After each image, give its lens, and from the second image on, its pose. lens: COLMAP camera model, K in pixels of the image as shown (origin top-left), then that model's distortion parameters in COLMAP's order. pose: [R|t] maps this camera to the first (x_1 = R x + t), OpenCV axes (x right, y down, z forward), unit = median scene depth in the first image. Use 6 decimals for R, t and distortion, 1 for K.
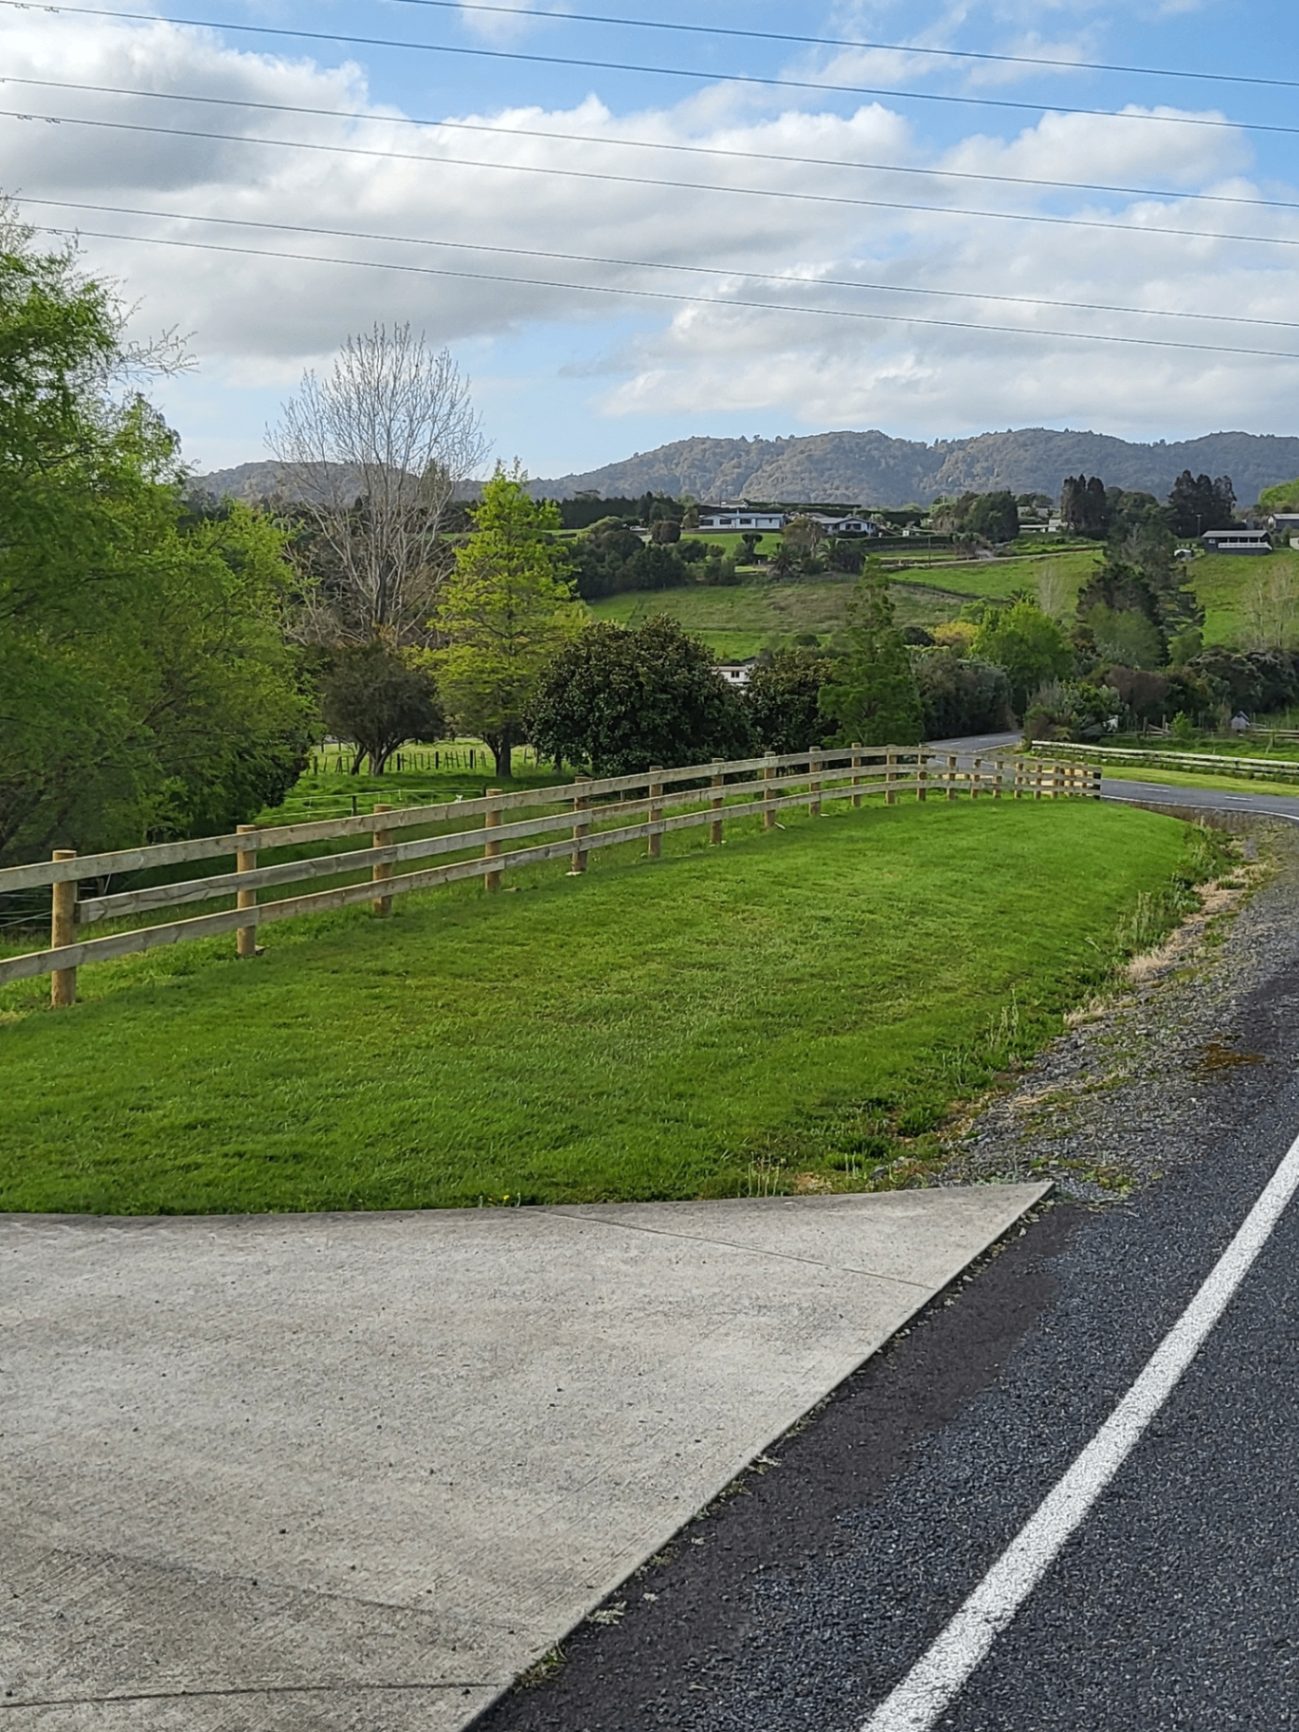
lens RADIAL K [[2543.1, 0, 649.5], [0, 2543.1, 866.0], [0, 0, 1]] dist [0.254865, -1.797822]
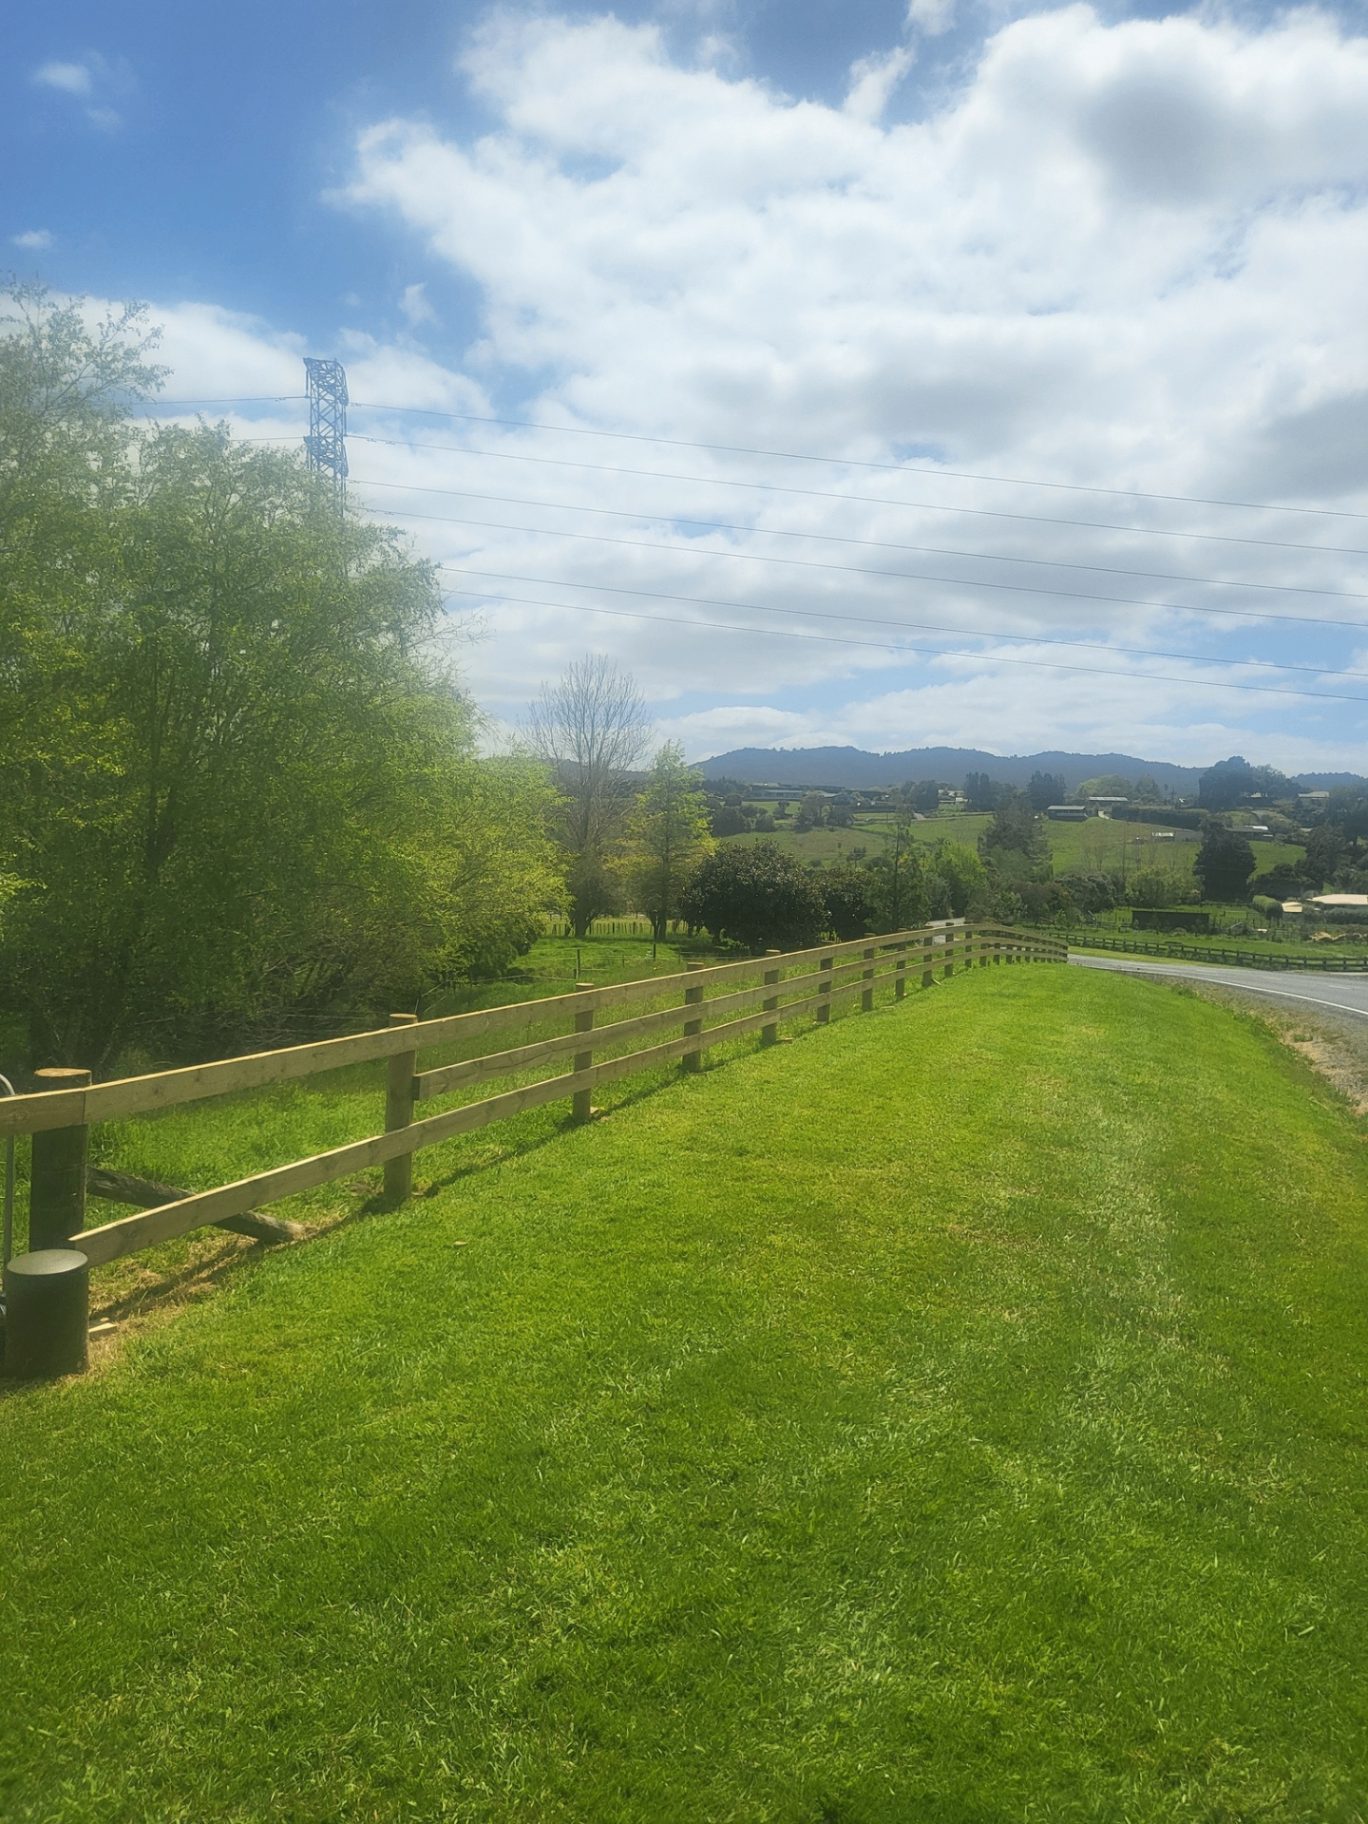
lens RADIAL K [[1437.8, 0, 684.0], [0, 1437.8, 912.0], [0, 0, 1]] dist [-0.009765, -0.006657]
pose [[0.999668, 0.020863, -0.015113, -0.010792], [-0.021675, 0.998212, -0.055710, -0.001309], [0.013923, 0.056019, 0.998333, 0.043349]]
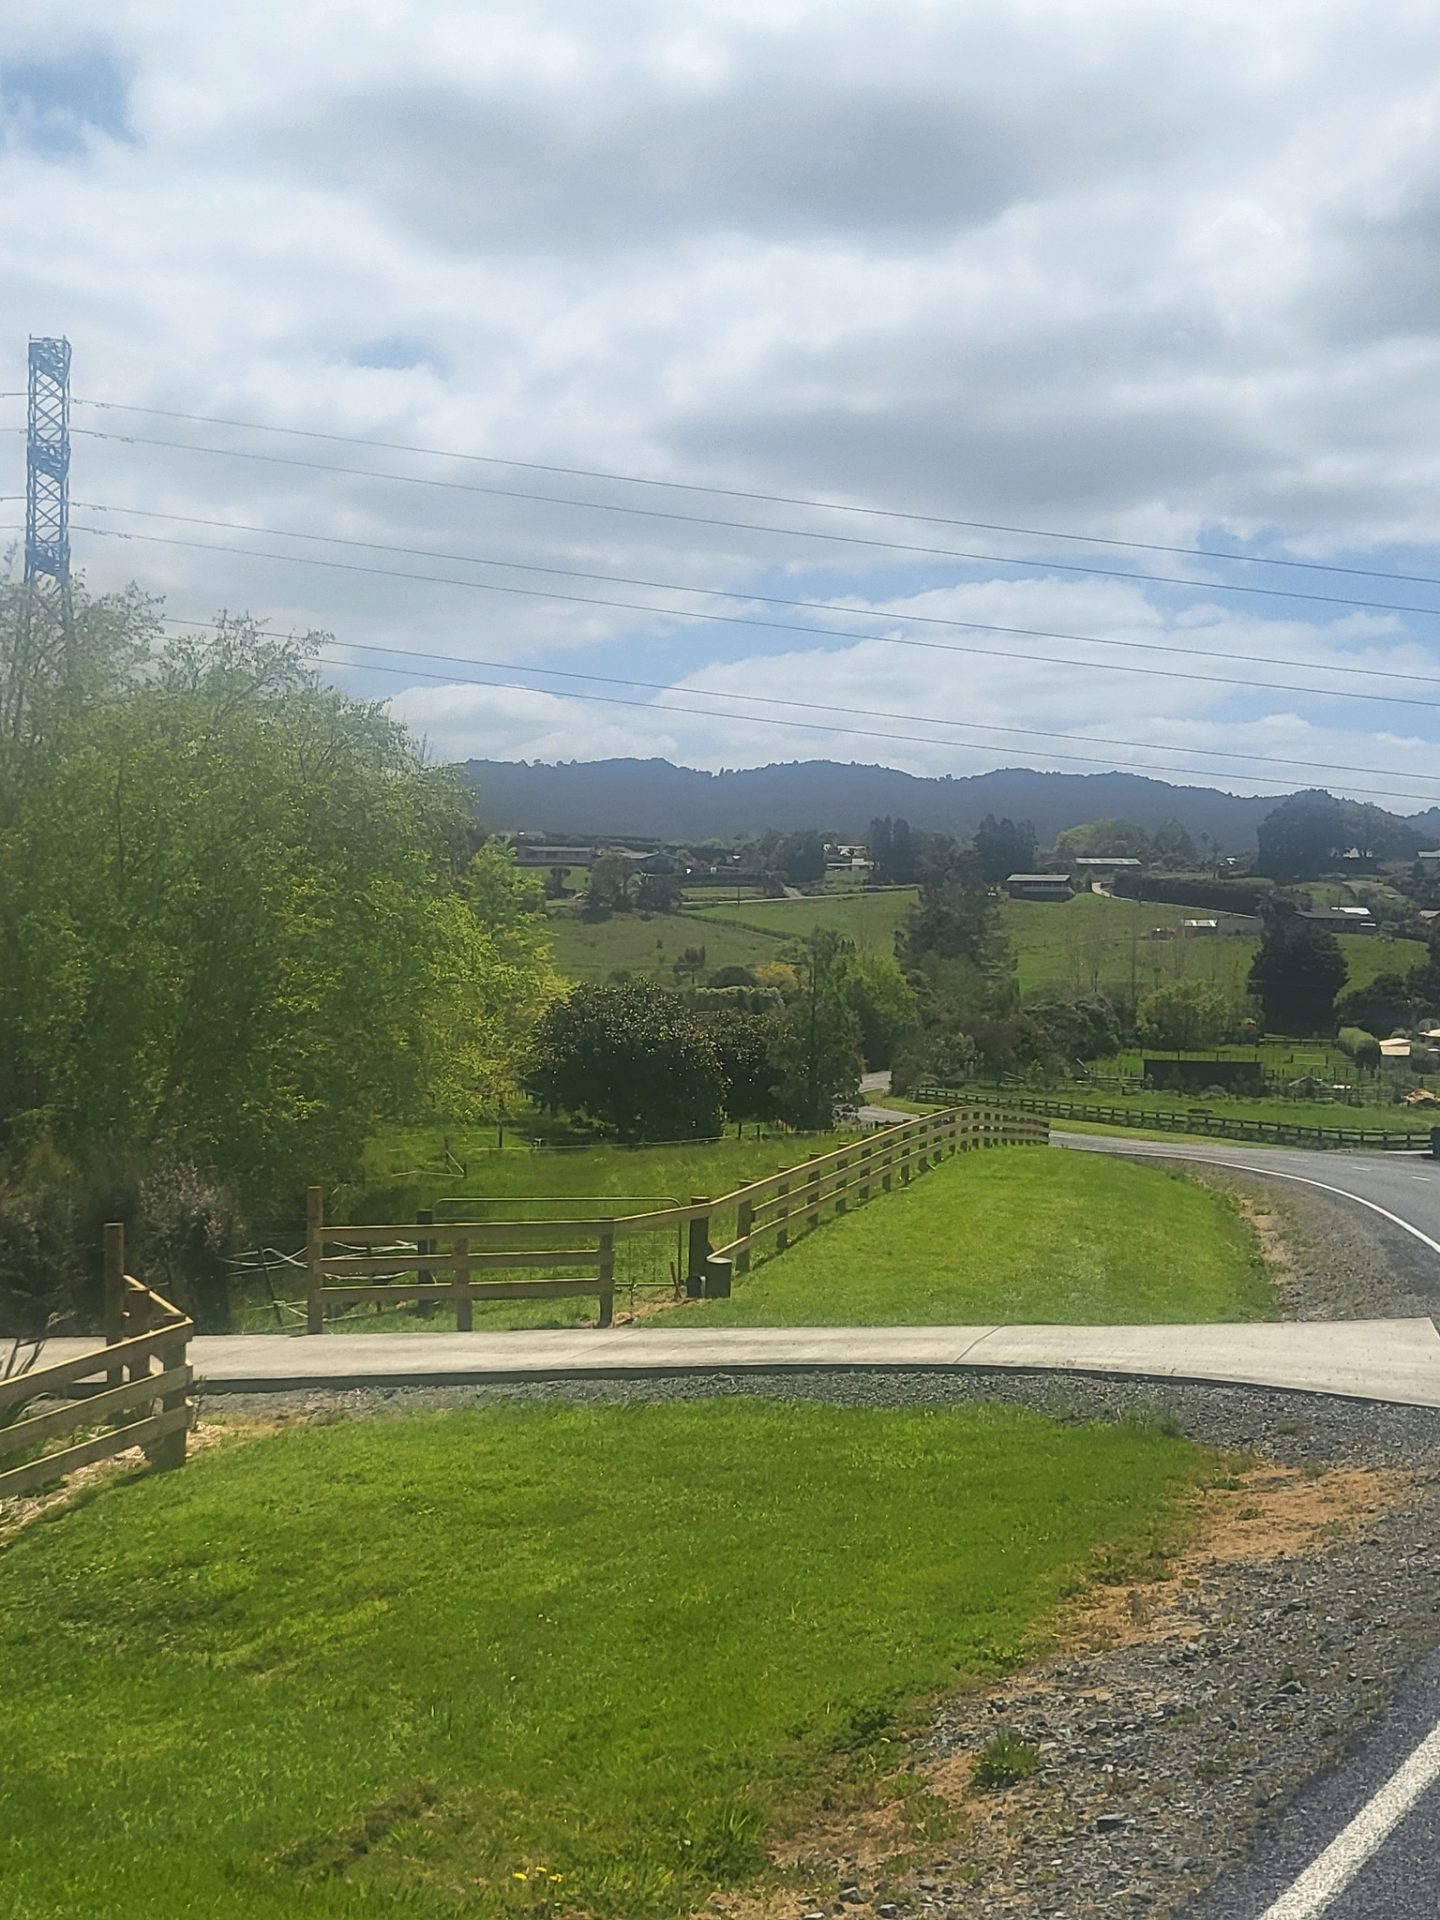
lens RADIAL K [[2819.2, 0, 720.0], [0, 2819.2, 960.0], [0, 0, 1]] dist [0.254865, -1.797822]
pose [[0.991161, 0.013165, 0.132006, -0.042595], [-0.001481, 0.996099, -0.088226, 0.001128], [-0.132653, 0.087251, 0.987315, -0.079500]]
